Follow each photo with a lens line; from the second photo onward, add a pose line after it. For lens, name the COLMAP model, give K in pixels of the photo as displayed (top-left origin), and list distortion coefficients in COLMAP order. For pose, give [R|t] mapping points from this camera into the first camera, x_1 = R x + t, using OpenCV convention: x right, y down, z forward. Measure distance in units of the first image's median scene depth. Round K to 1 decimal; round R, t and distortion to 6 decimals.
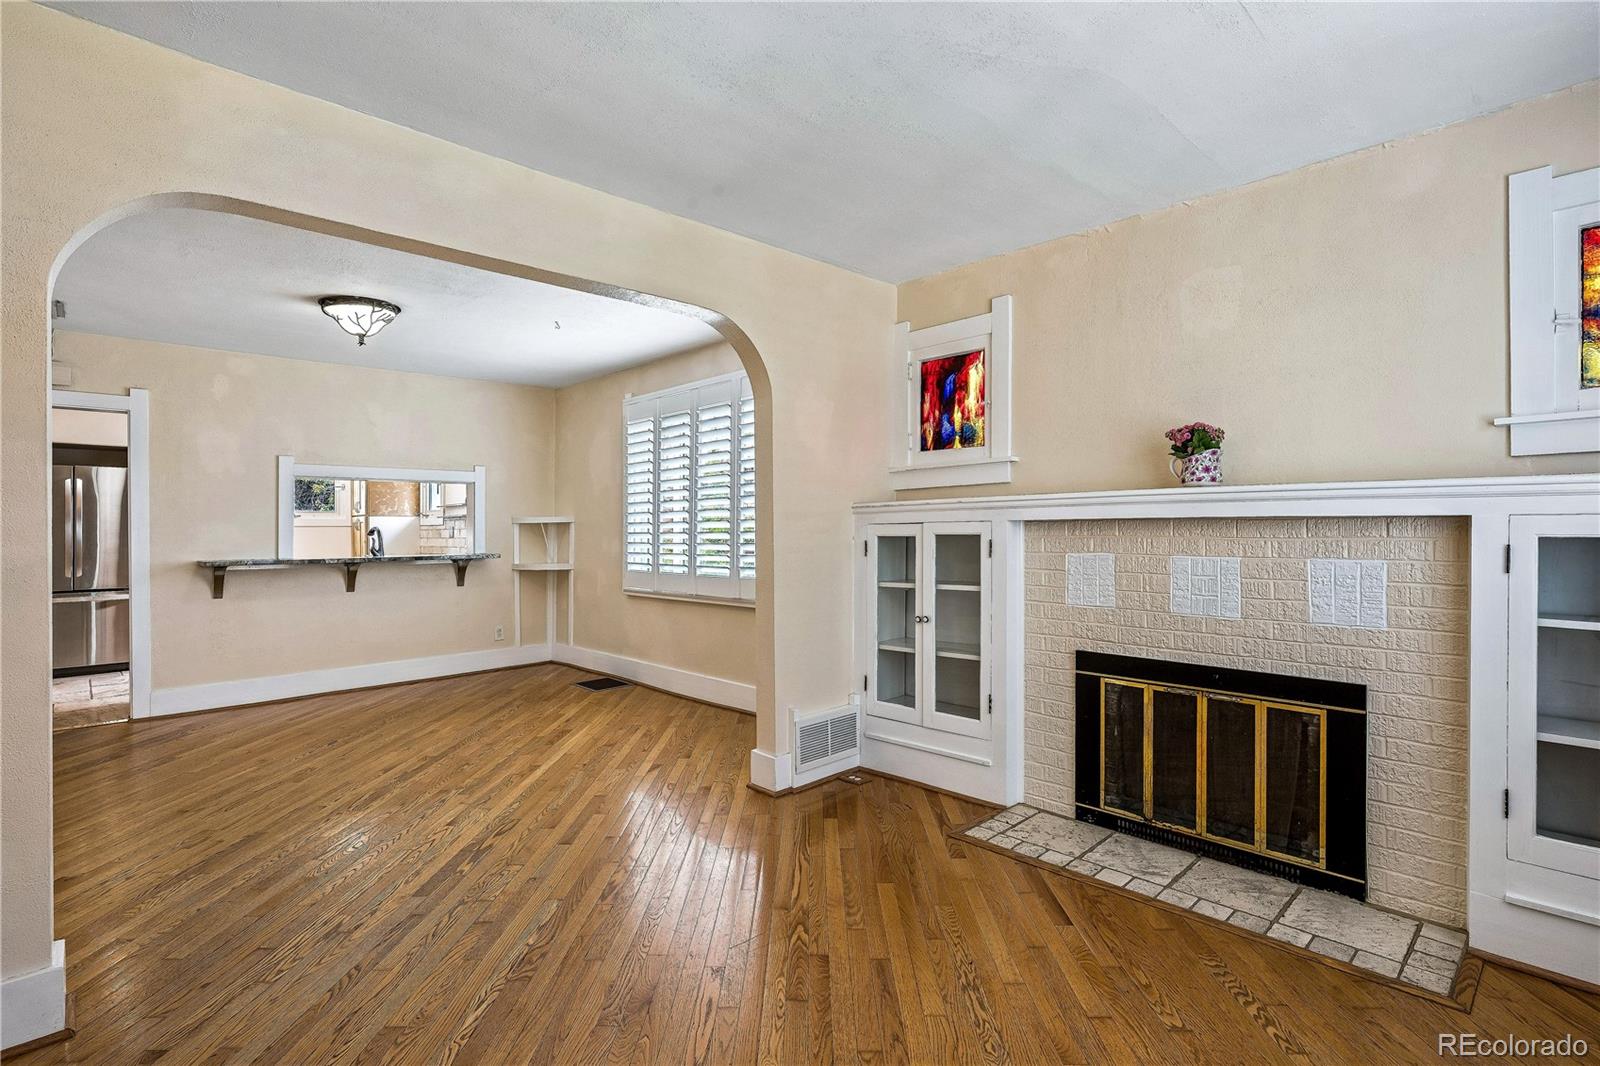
lens RADIAL K [[761.2, 0, 806.2], [0, 761.2, 529.6], [0, 0, 1]] dist [-0.000752, -0.001527]
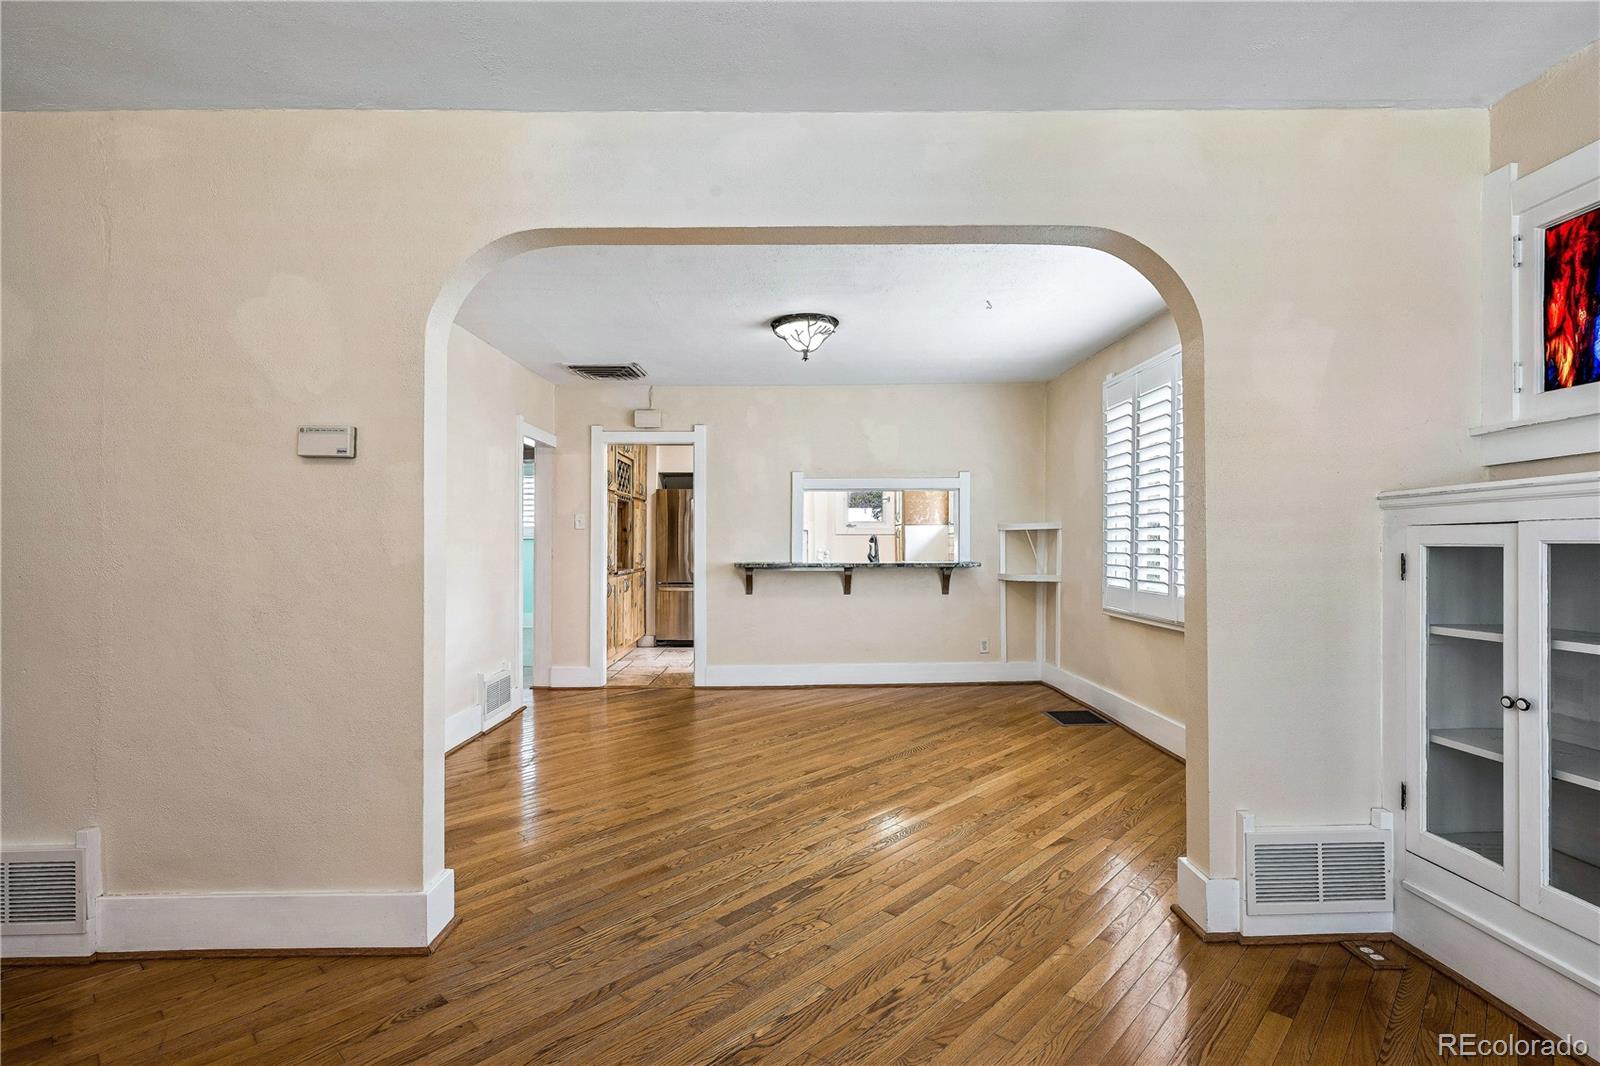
lens RADIAL K [[761.2, 0, 800.2], [0, 761.2, 532.2], [0, 0, 1]] dist [-0.000752, -0.001527]
pose [[0.730776, -0.003822, -0.682606, 0.138985], [-0.001951, 0.999969, -0.007687, 0.003249], [0.682614, 0.006949, 0.730746, 0.251383]]
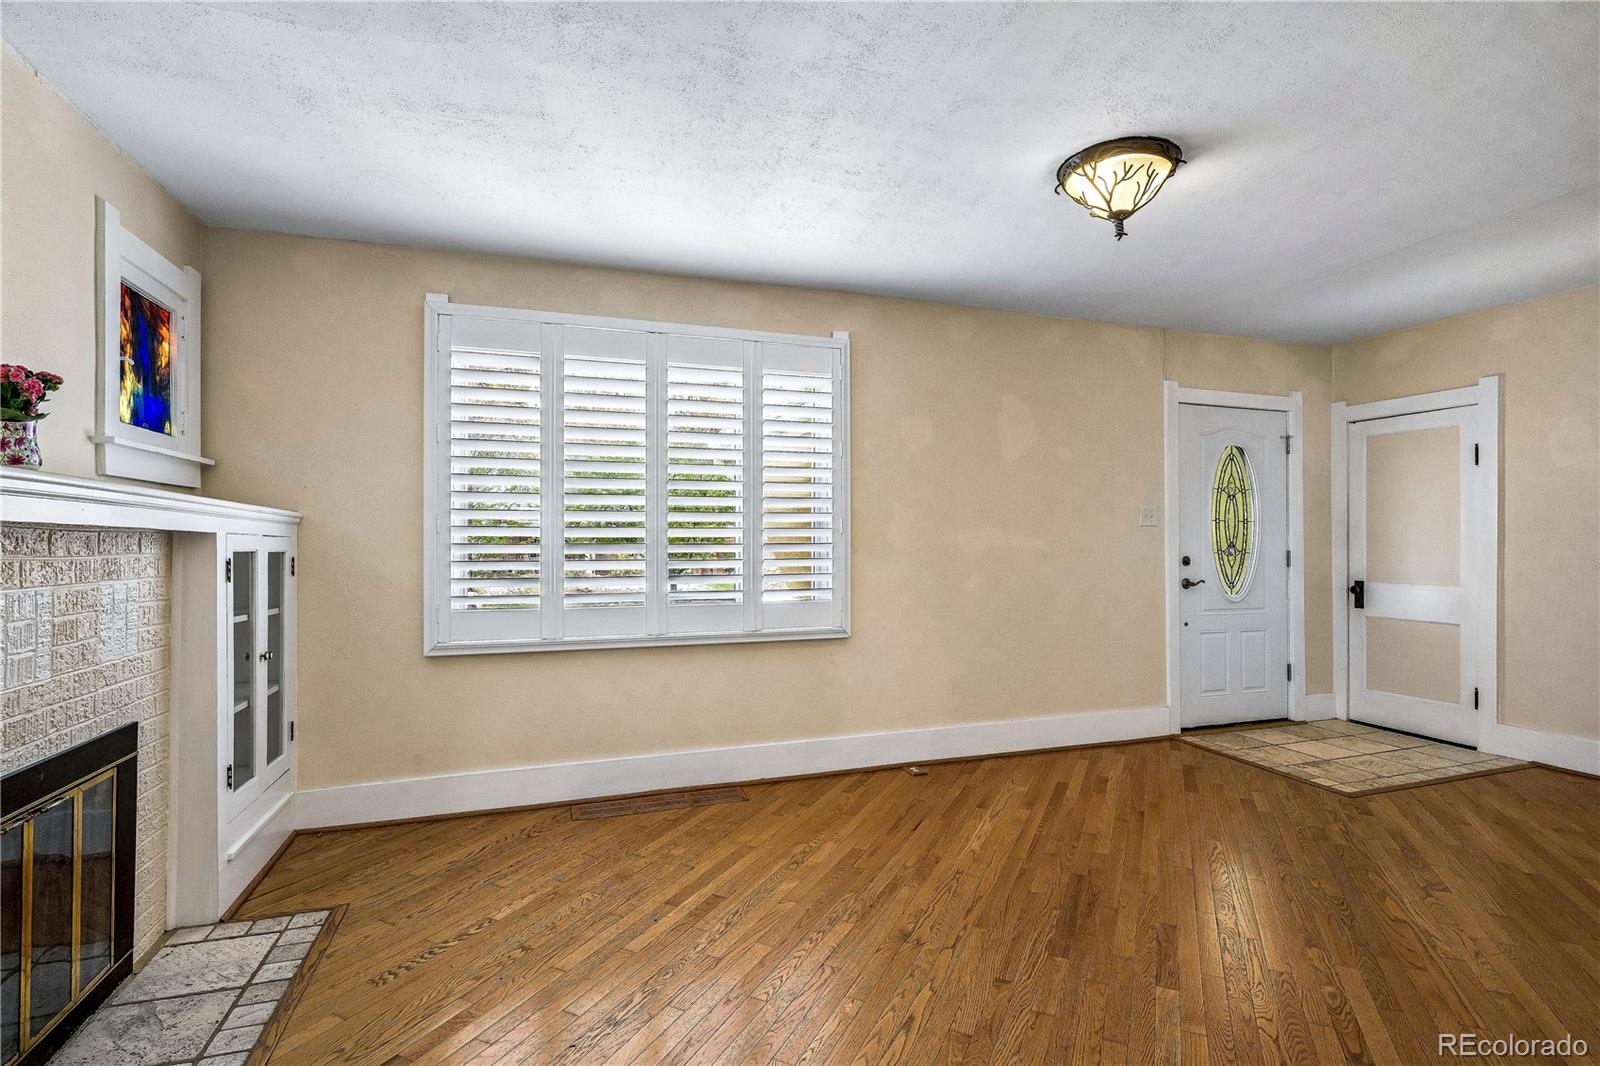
lens RADIAL K [[761.2, 0, 803.1], [0, 761.2, 538.4], [0, 0, 1]] dist [-0.000752, -0.001527]
pose [[-0.905779, 0.007891, 0.423677, -0.216720], [0.003715, 0.999936, -0.010681, 0.002698], [-0.423734, -0.008101, -0.905750, 0.936704]]
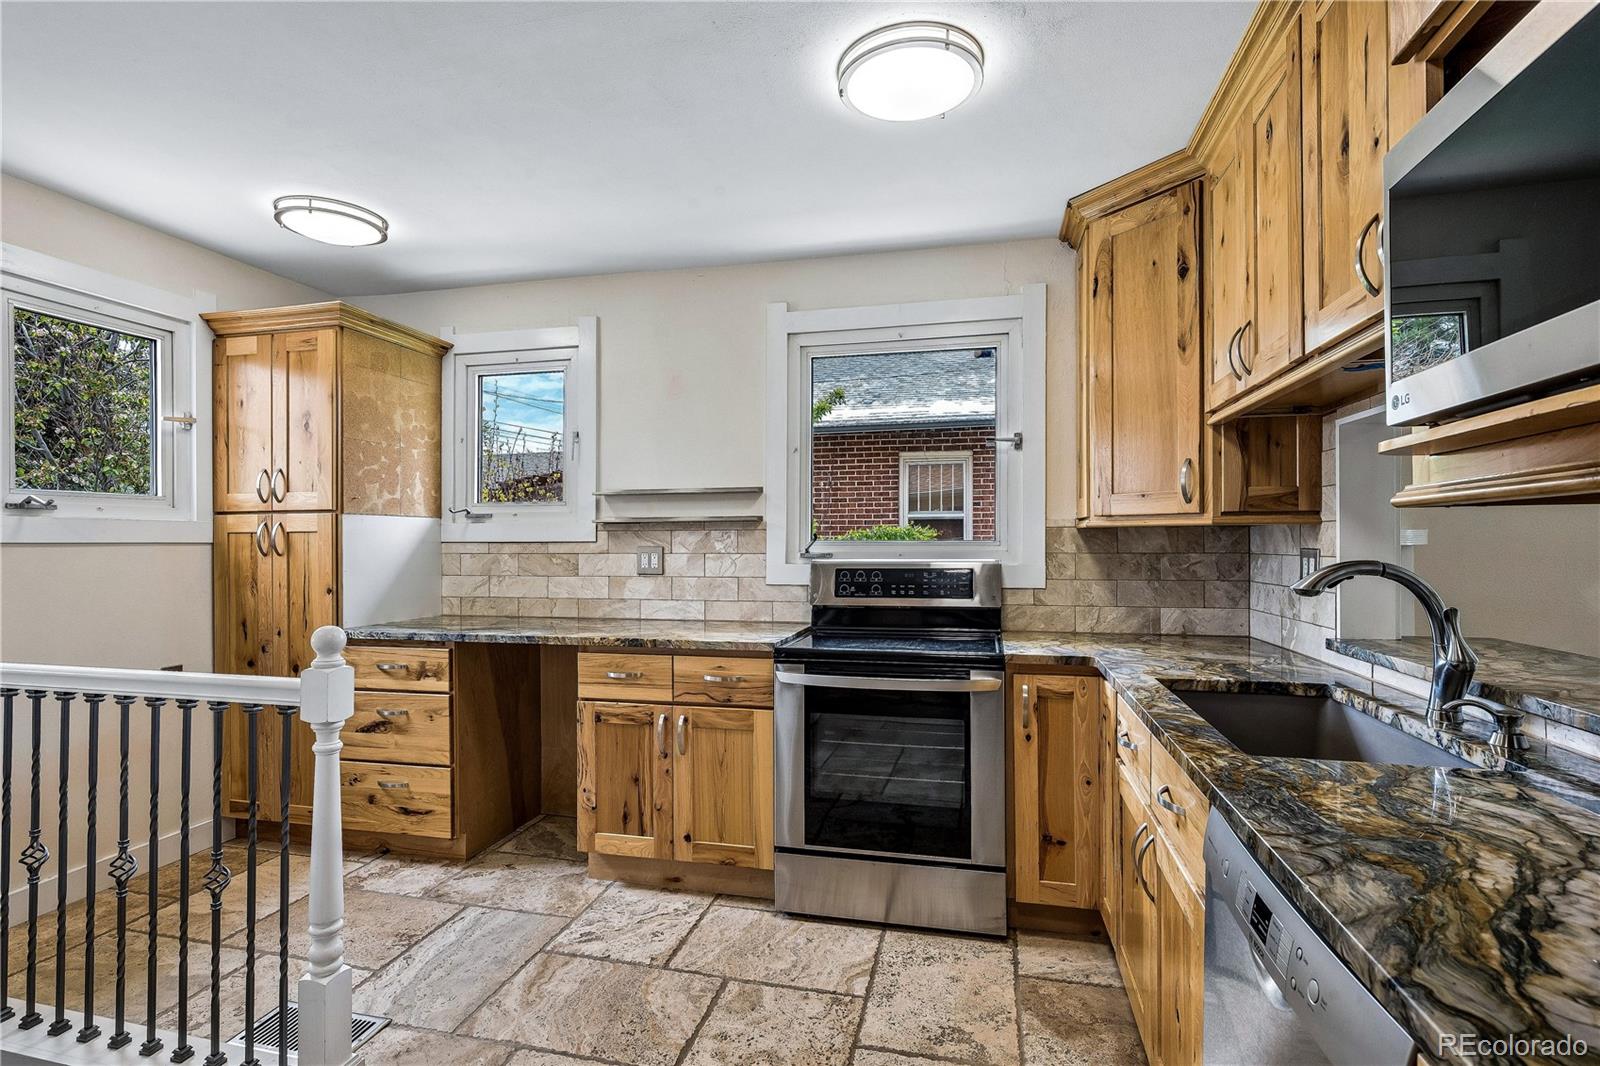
lens RADIAL K [[761.2, 0, 803.9], [0, 761.2, 535.2], [0, 0, 1]] dist [-0.000752, -0.001527]
pose [[0.847343, 0.009805, 0.530956, -1.395301], [-0.004946, 0.999932, -0.010572, -0.013246], [-0.531023, 0.006332, 0.847334, 1.463961]]
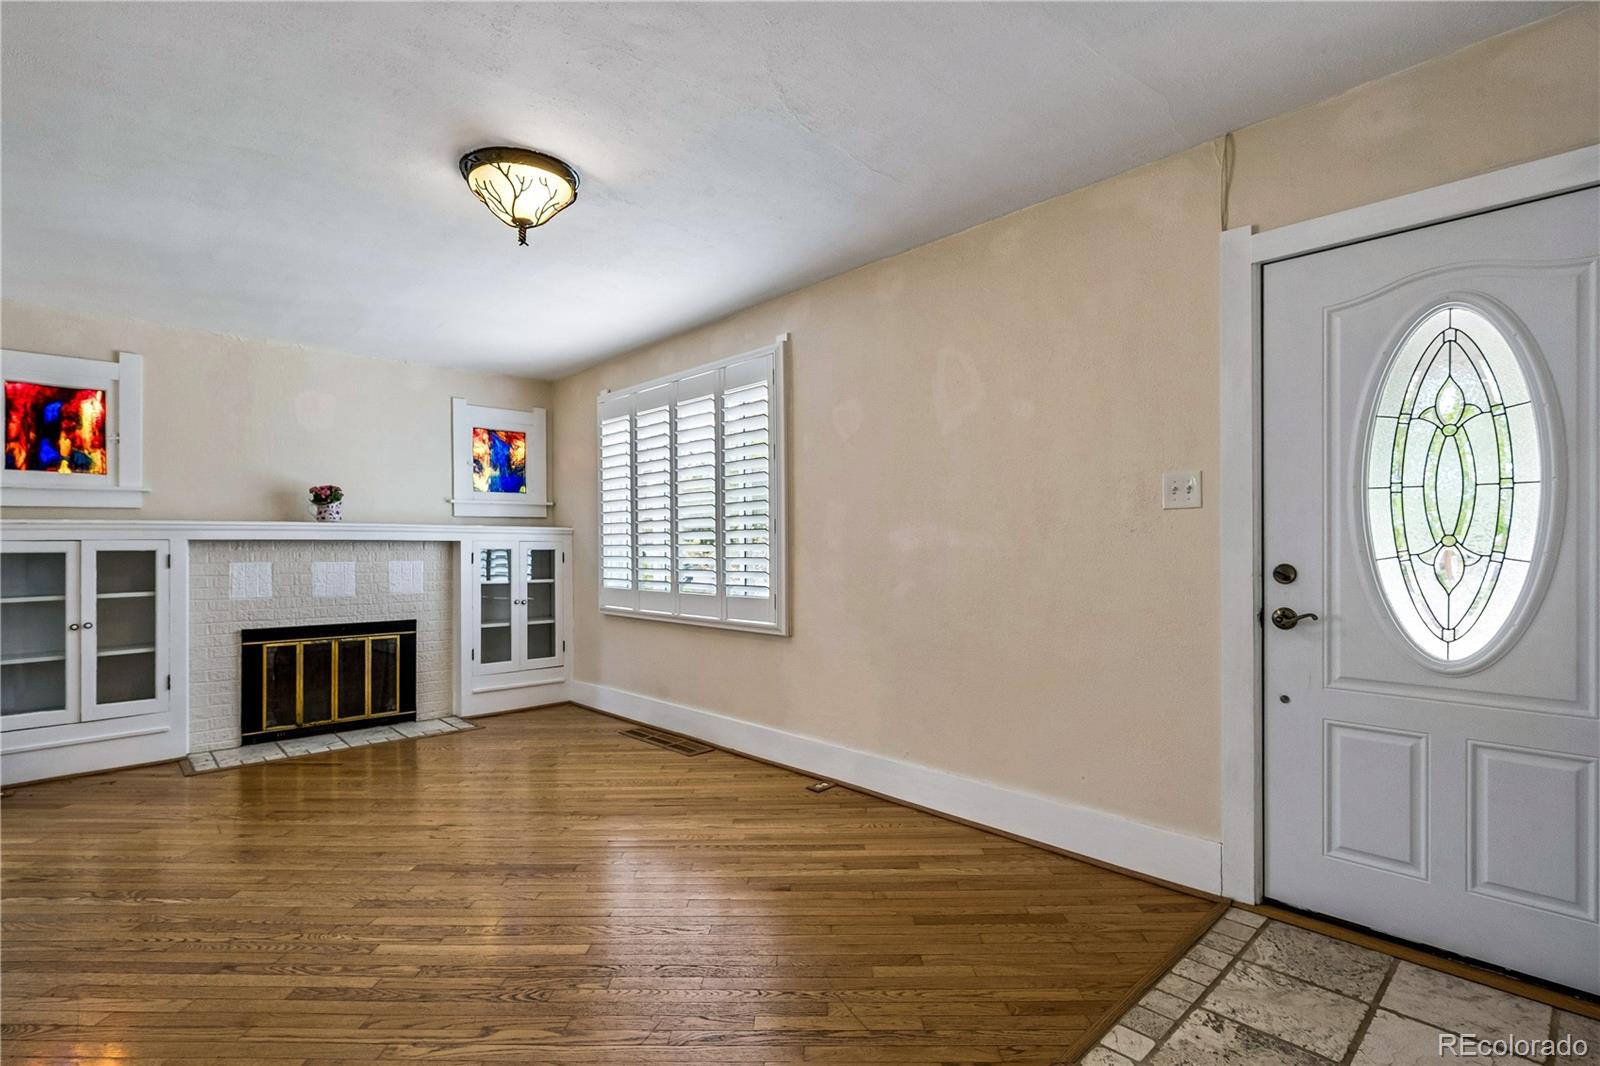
lens RADIAL K [[761.2, 0, 800.9], [0, 761.2, 551.0], [0, 0, 1]] dist [-0.000752, -0.001527]
pose [[0.012905, -0.001179, 0.999916, -0.887578], [0.003379, 0.999994, 0.001136, 0.008429], [-0.999911, 0.003364, 0.012909, -0.071665]]
